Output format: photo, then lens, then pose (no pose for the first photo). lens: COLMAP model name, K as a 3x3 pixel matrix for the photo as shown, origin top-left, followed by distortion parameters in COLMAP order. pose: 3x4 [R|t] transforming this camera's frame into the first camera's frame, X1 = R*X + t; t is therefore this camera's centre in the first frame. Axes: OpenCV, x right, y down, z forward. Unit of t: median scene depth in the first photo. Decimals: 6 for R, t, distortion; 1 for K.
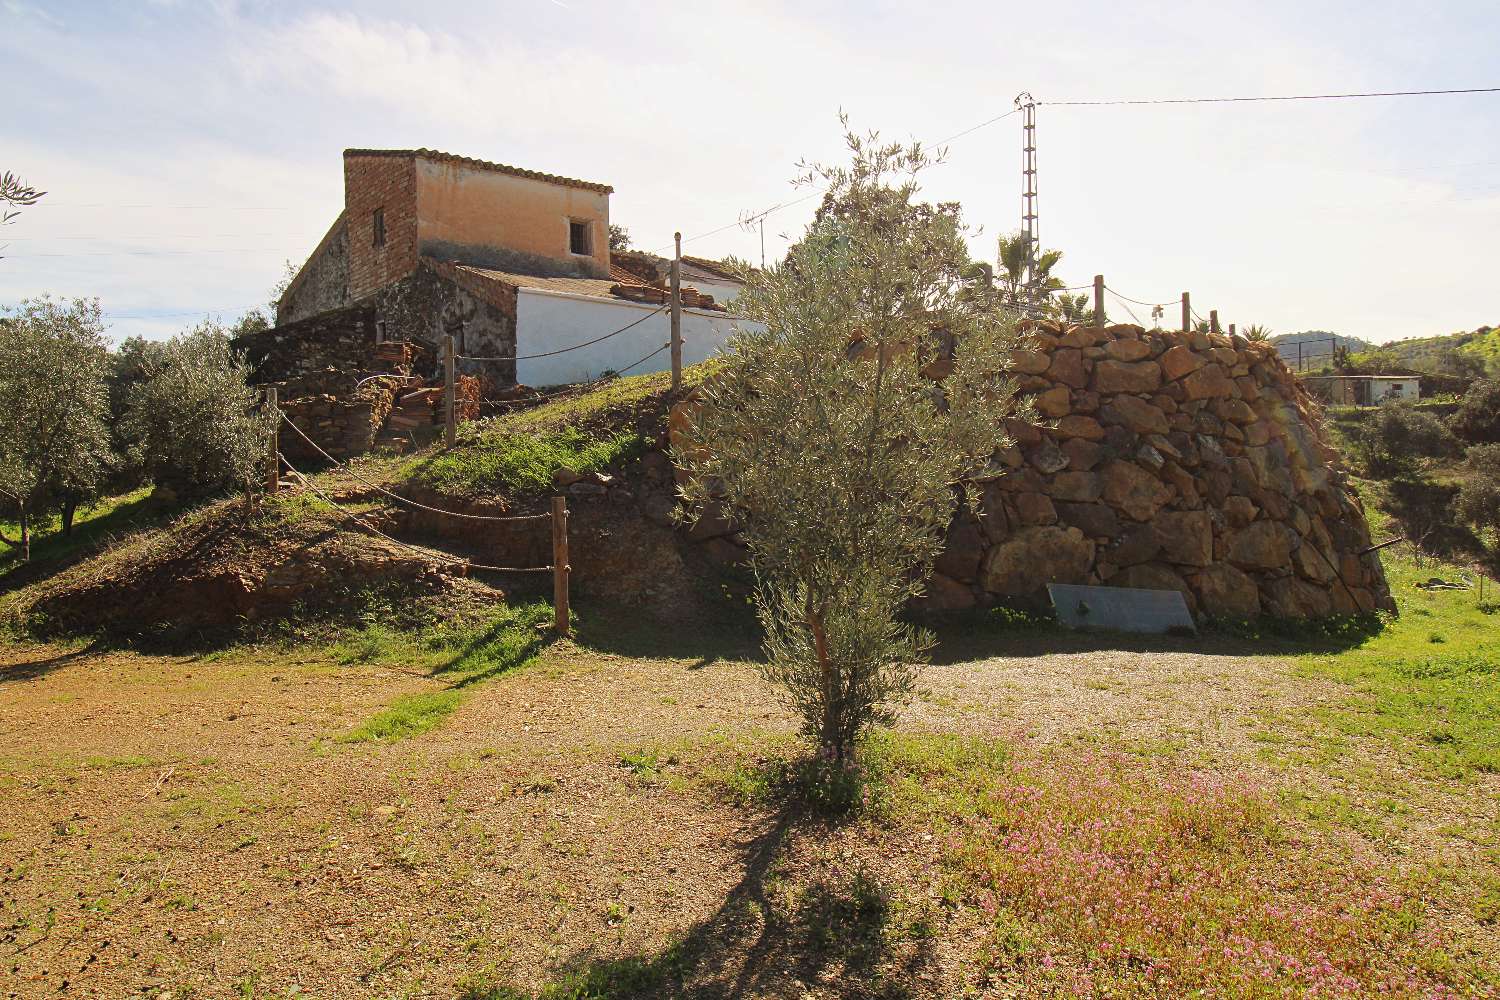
lens RADIAL K [[1065.5, 0, 750.0], [0, 1065.5, 500.0], [0, 0, 1]] dist [0.029347, -0.000097]
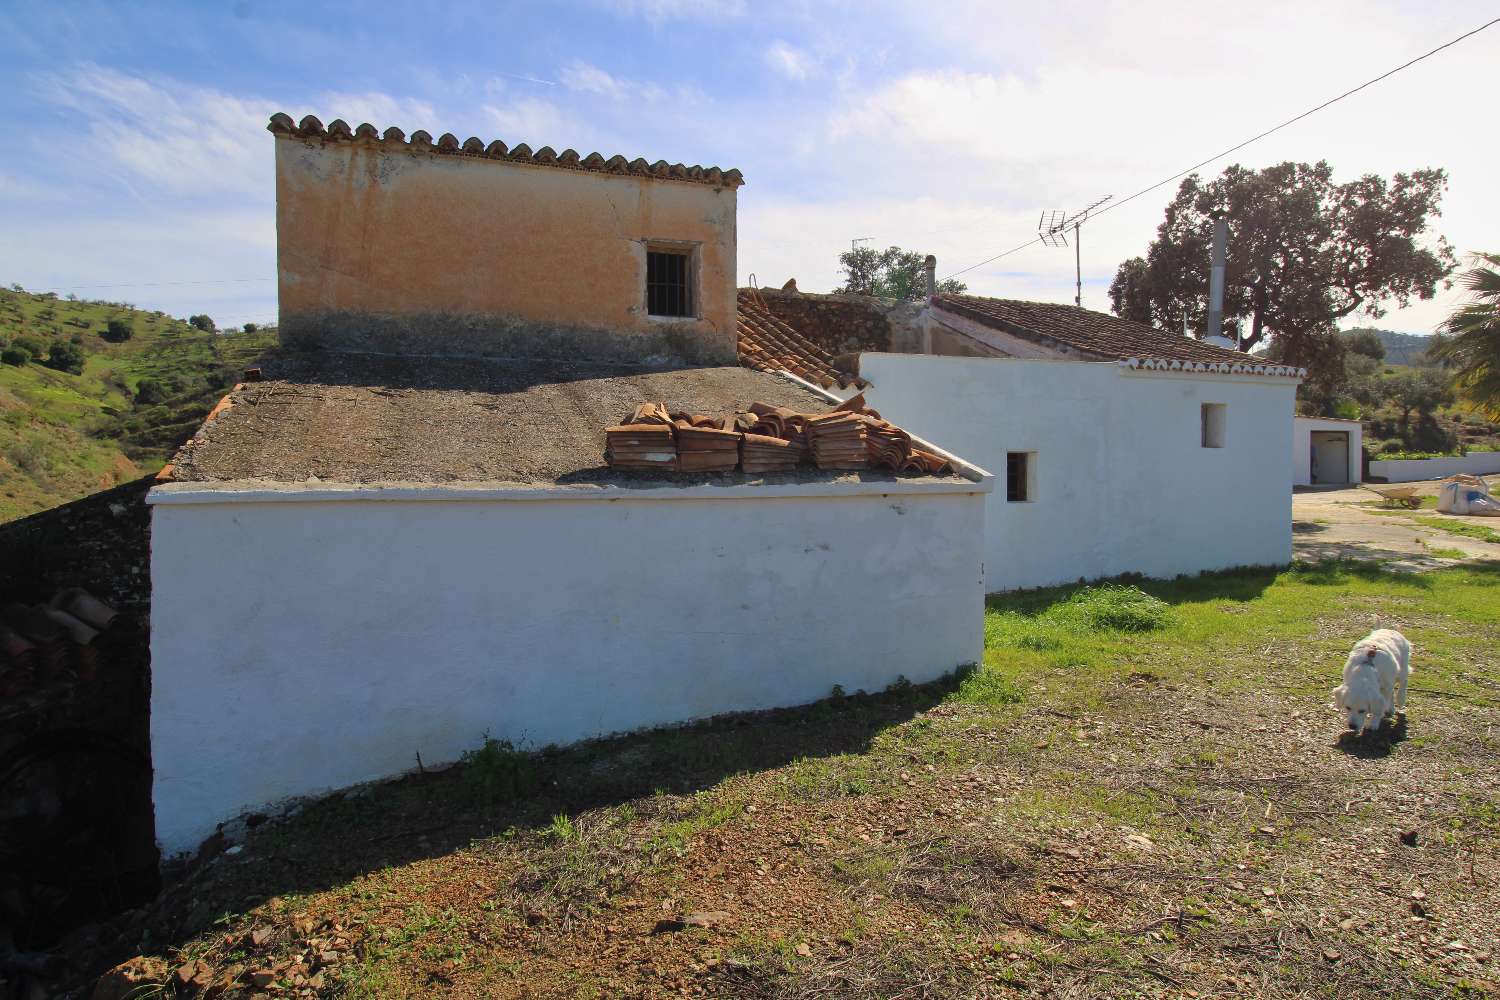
lens RADIAL K [[915.8, 0, 750.0], [0, 915.8, 500.0], [0, 0, 1]] dist [0.002175, 0.000197]
pose [[0.944256, 0.016513, -0.328799, 0.013216], [-0.013346, 0.999840, 0.011888, -0.151863], [0.328943, -0.006837, 0.944325, 0.617350]]
